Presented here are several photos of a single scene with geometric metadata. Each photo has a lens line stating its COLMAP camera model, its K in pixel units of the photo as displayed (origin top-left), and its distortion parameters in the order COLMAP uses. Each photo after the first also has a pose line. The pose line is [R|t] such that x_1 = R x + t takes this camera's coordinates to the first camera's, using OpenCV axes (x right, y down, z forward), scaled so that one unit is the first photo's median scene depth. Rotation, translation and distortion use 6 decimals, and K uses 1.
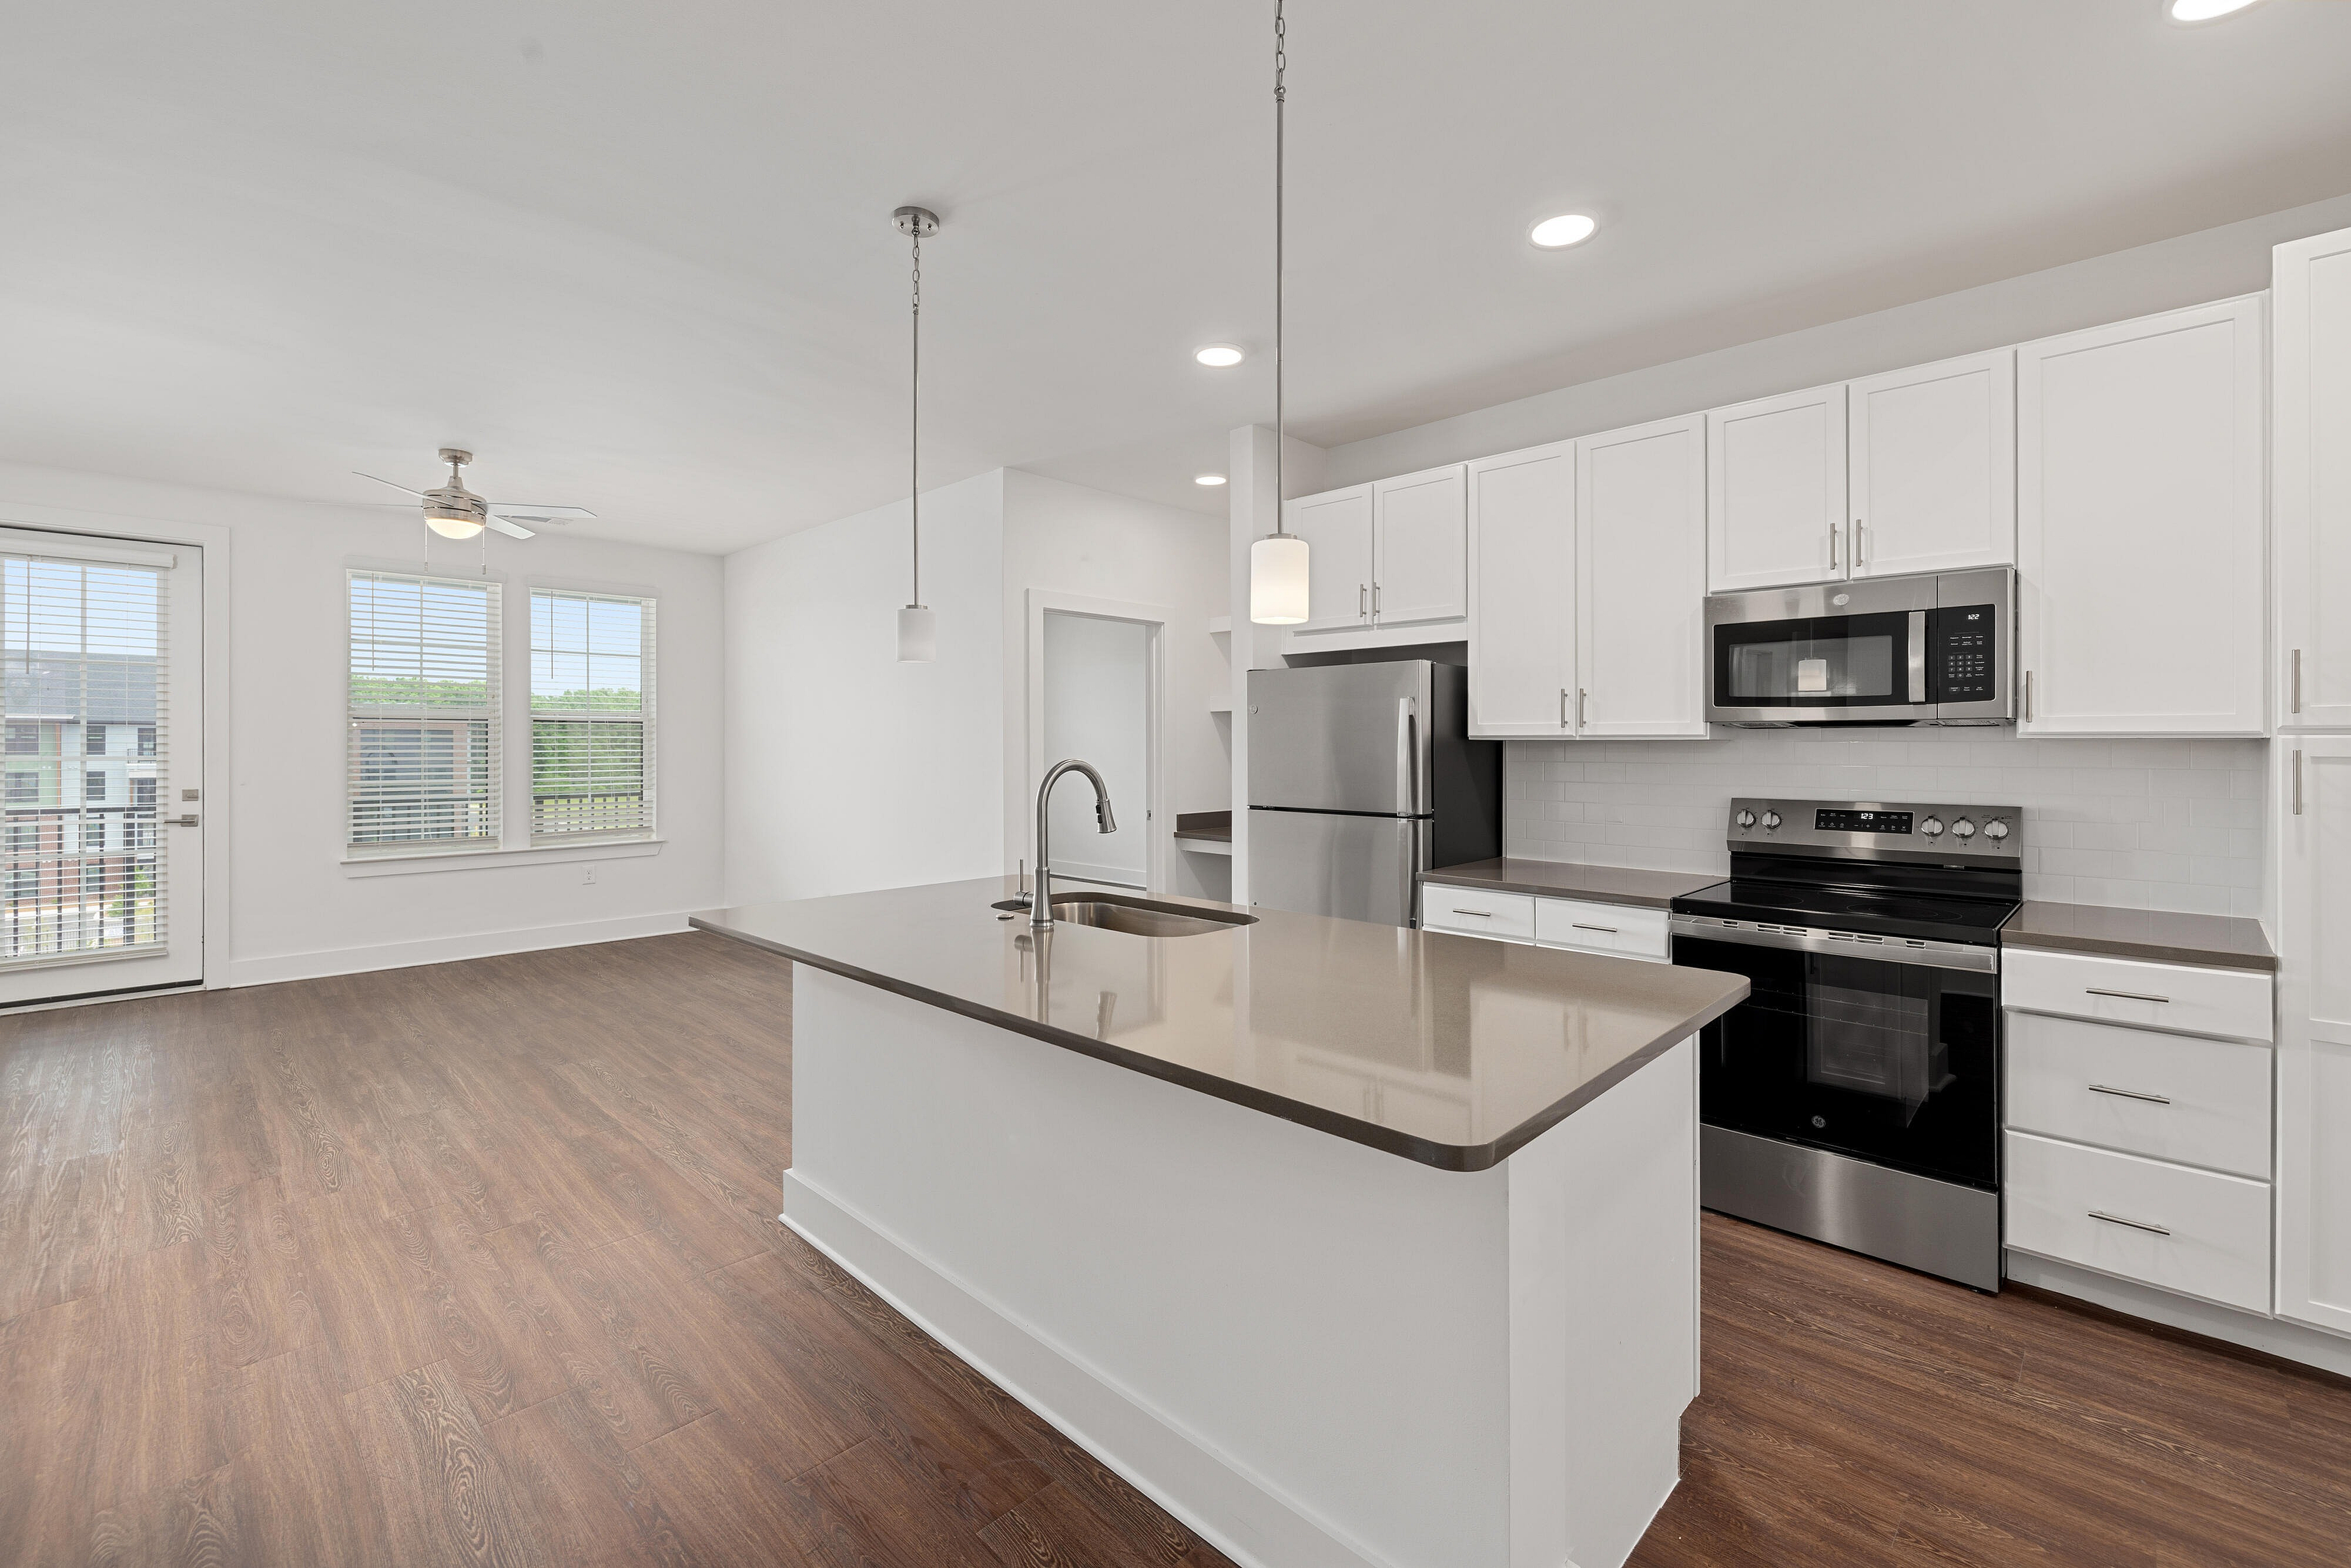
lens RADIAL K [[1002.9, 0, 1174.9], [0, 1002.9, 724.1], [0, 0, 1]] dist [-0.000738, -0.000061]
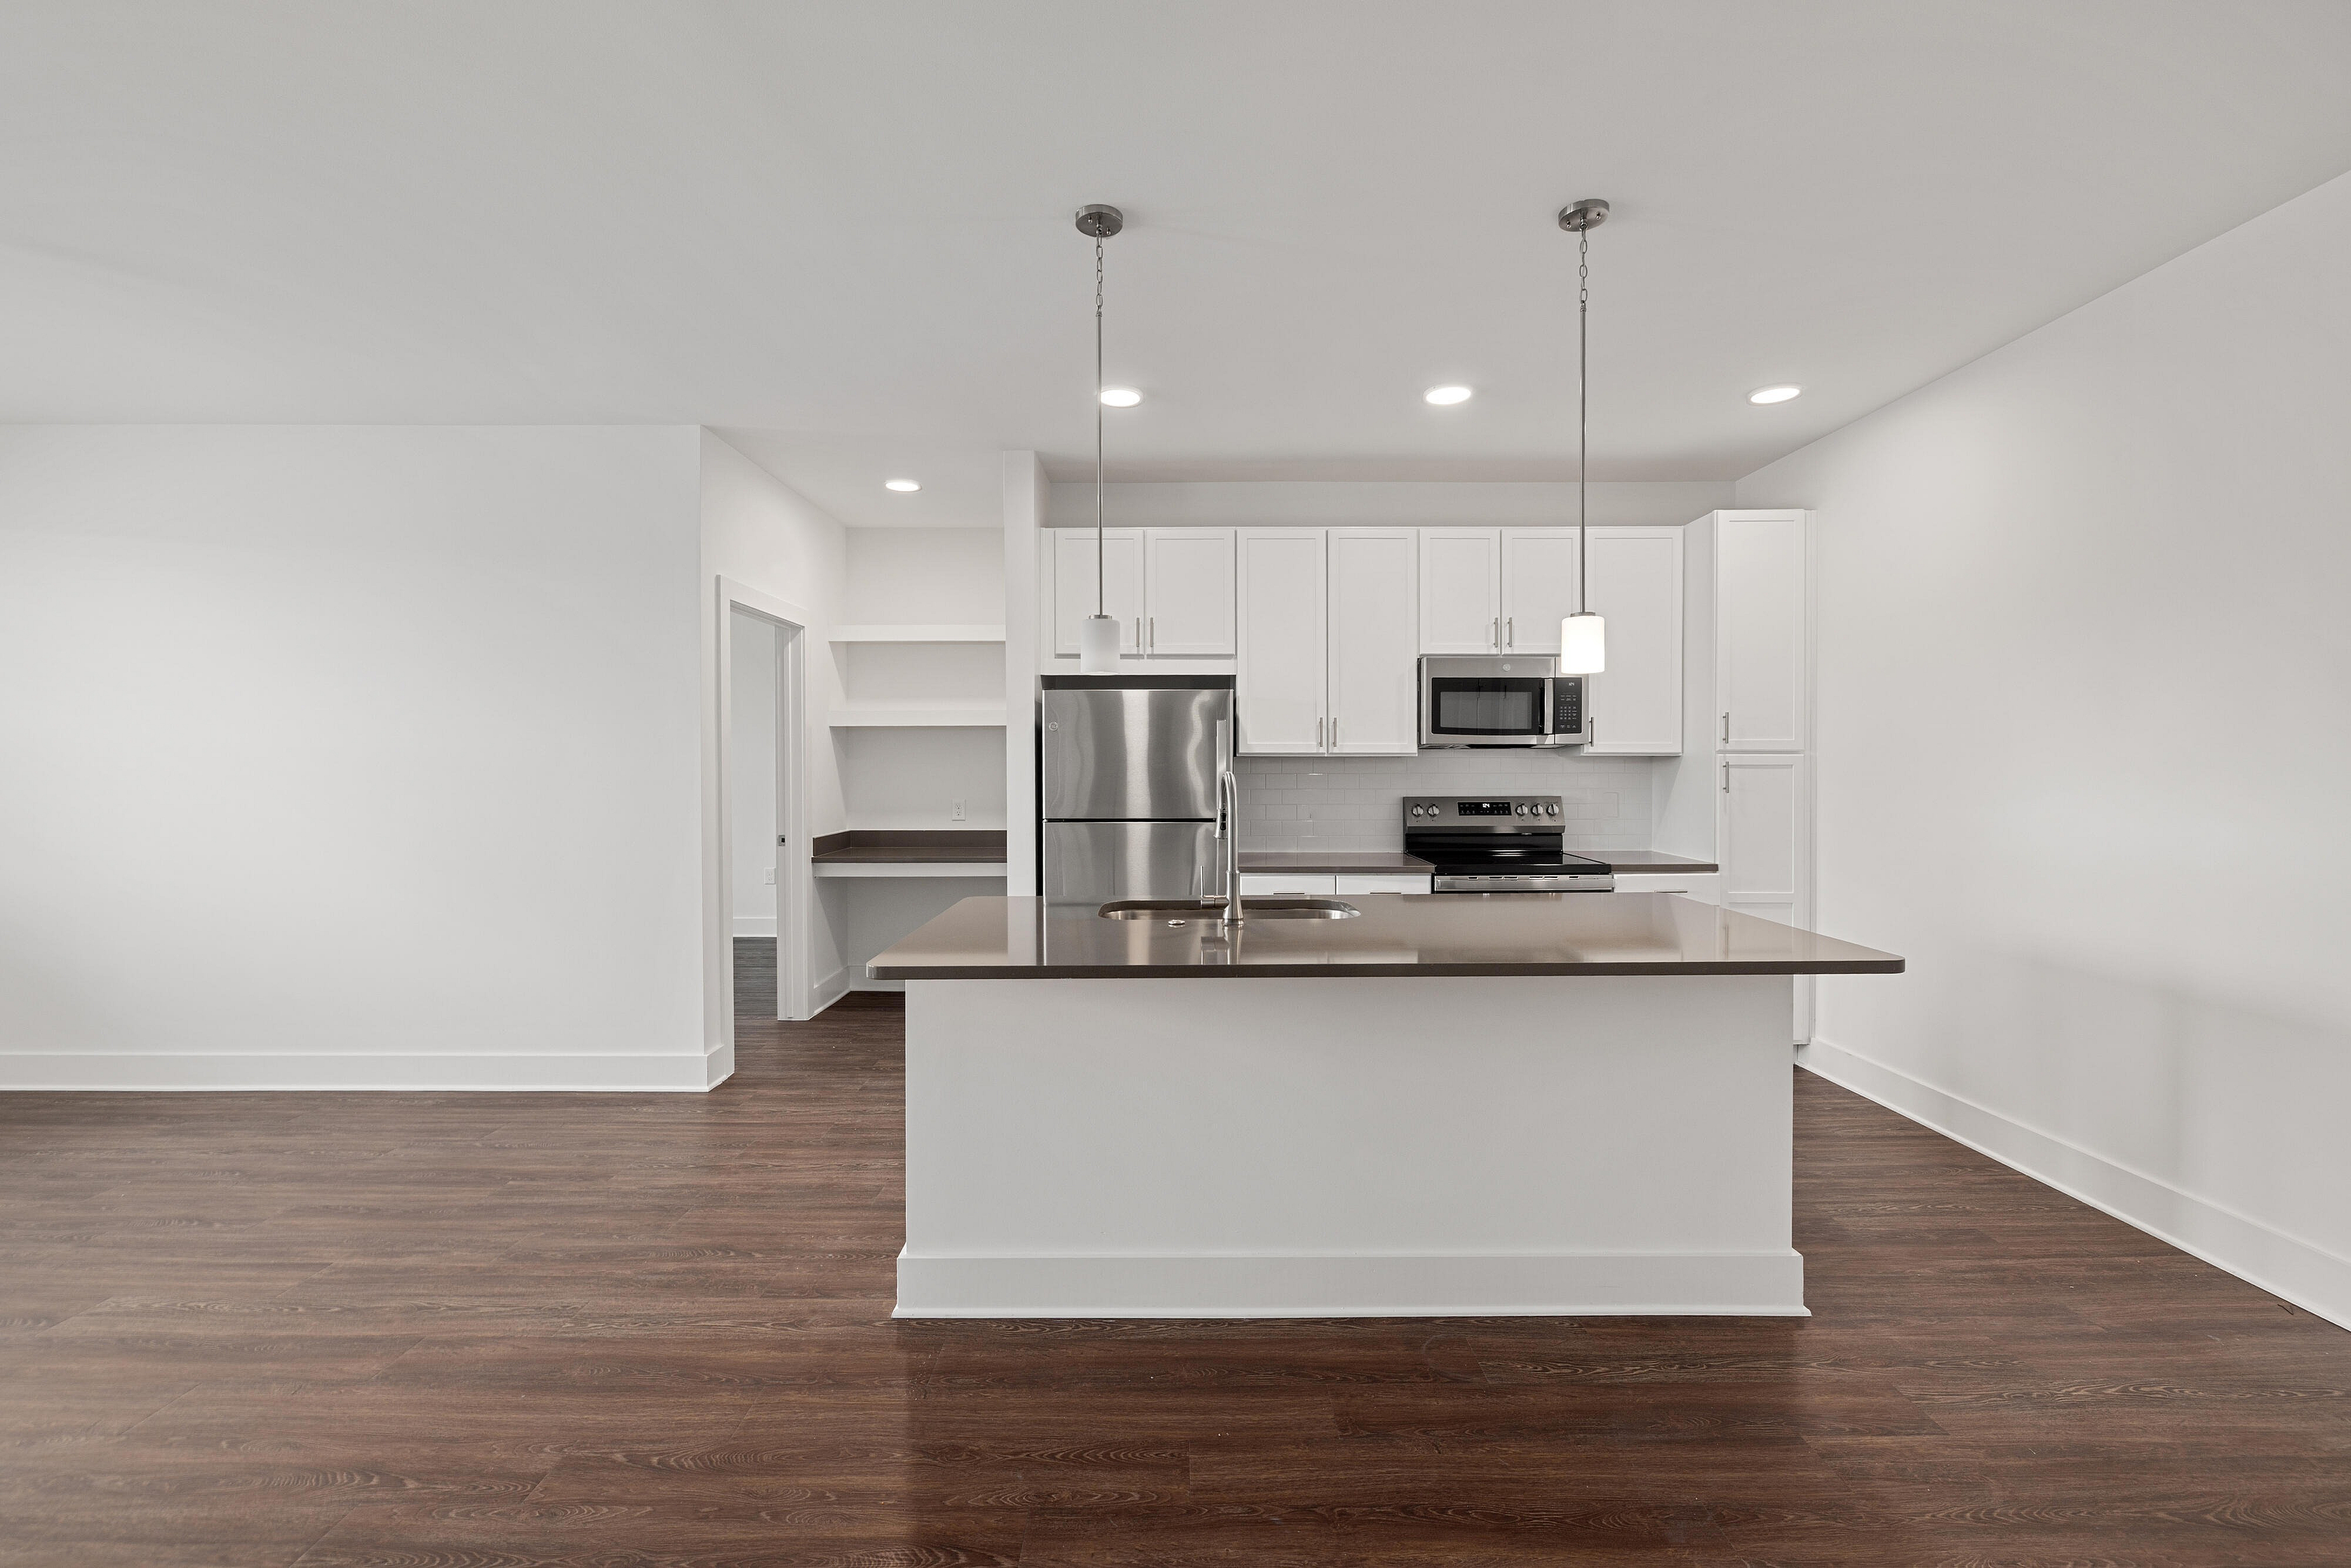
lens RADIAL K [[1015.0, 0, 1173.9], [0, 1015.0, 749.9], [0, 0, 1]] dist [0.001515, 0.000244]
pose [[0.717314, 0.007616, 0.696708, -0.749972], [-0.012267, 0.999923, 0.001700, 0.008370], [-0.696642, -0.009766, 0.717353, 0.200830]]
